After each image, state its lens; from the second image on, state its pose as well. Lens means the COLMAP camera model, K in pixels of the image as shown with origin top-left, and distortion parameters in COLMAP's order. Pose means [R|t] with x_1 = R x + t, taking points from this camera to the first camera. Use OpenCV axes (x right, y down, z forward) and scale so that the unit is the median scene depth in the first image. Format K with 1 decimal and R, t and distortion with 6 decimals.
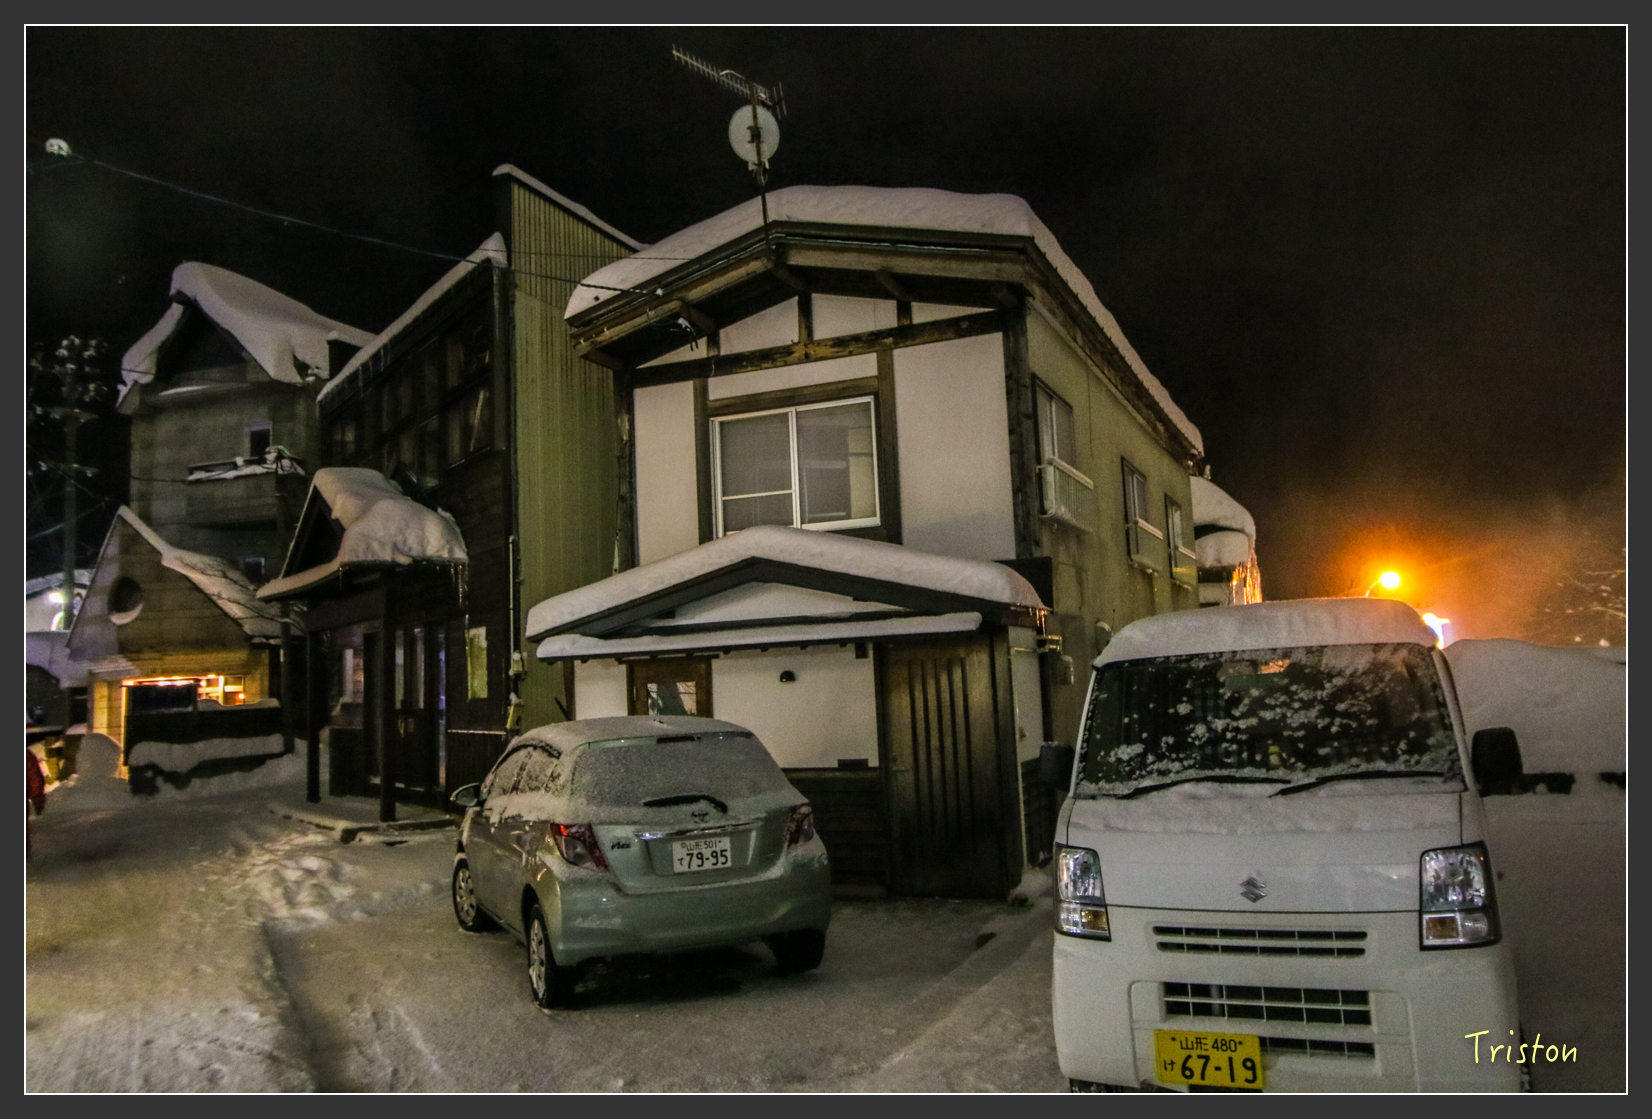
lens RADIAL K [[1280.7, 0, 826.0], [0, 1280.7, 559.5], [0, 0, 1]] dist [-0.001862, -0.004003]
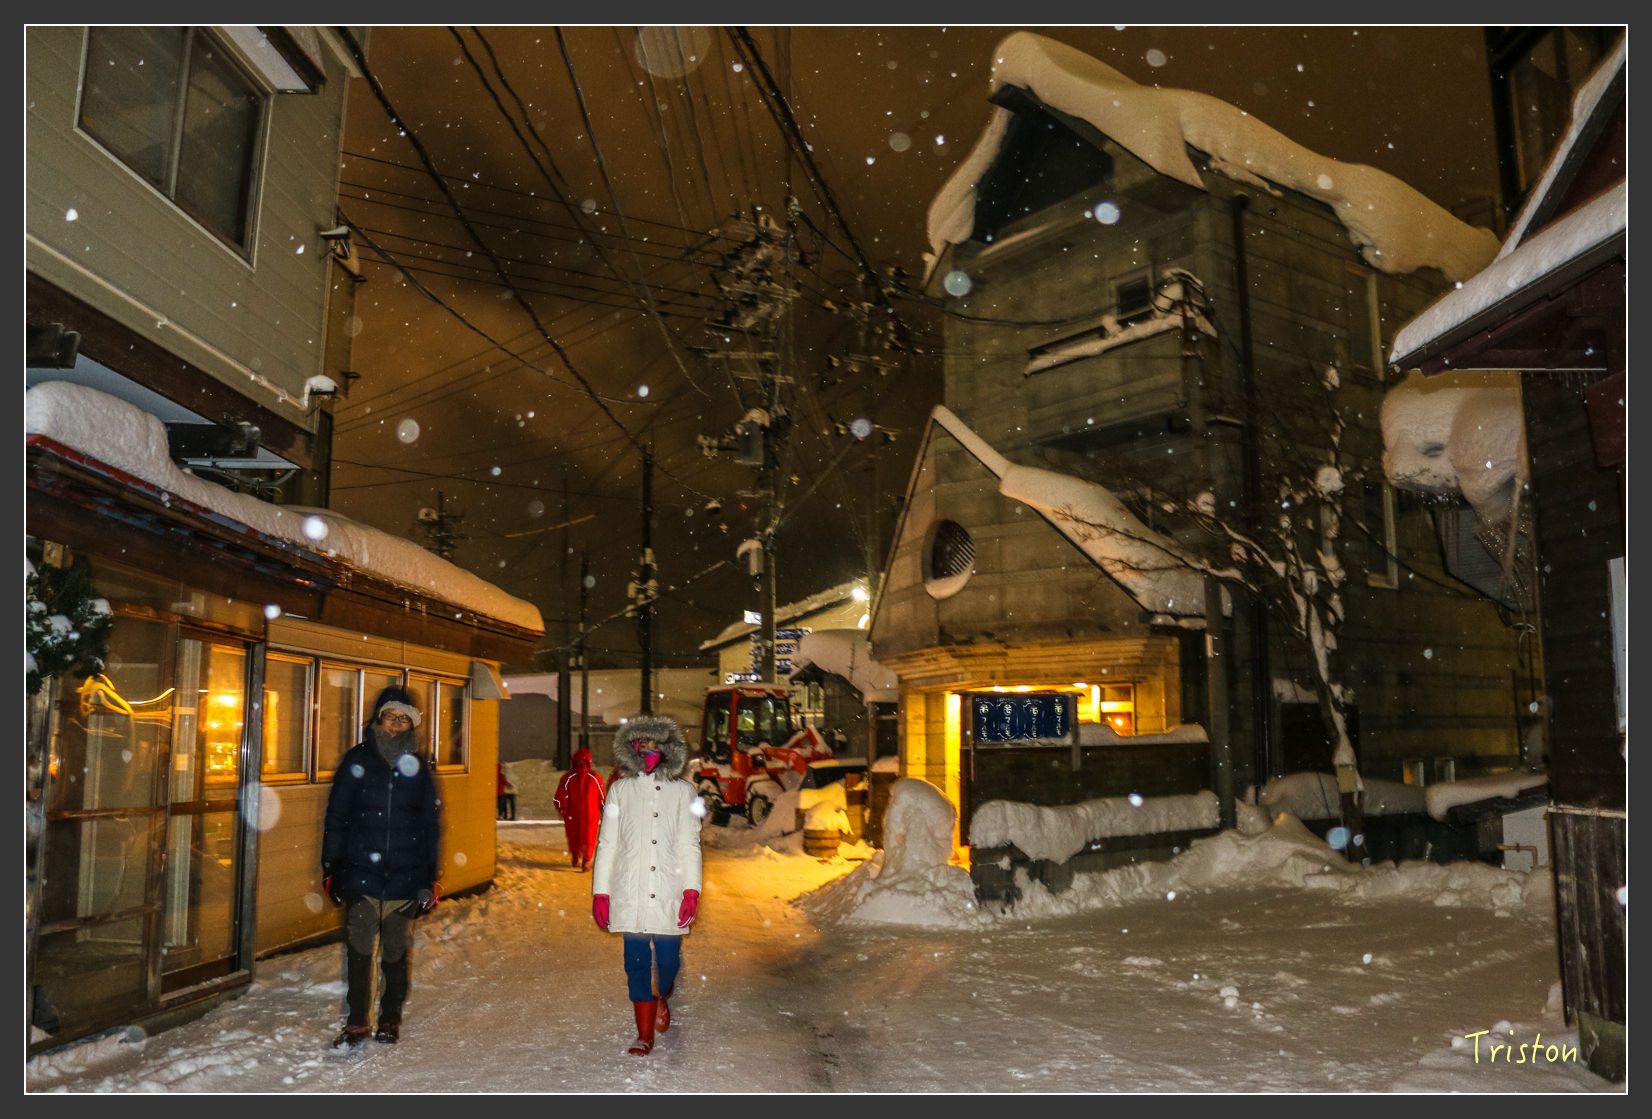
lens RADIAL K [[1378.5, 0, 826.0], [0, 1378.5, 559.5], [0, 0, 1]] dist [-0.079438, 0.000110]
pose [[0.839974, -0.037668, -0.541318, -0.240687], [0.027354, 0.999259, -0.027088, 0.048489], [0.541937, 0.007946, 0.840382, 0.416987]]
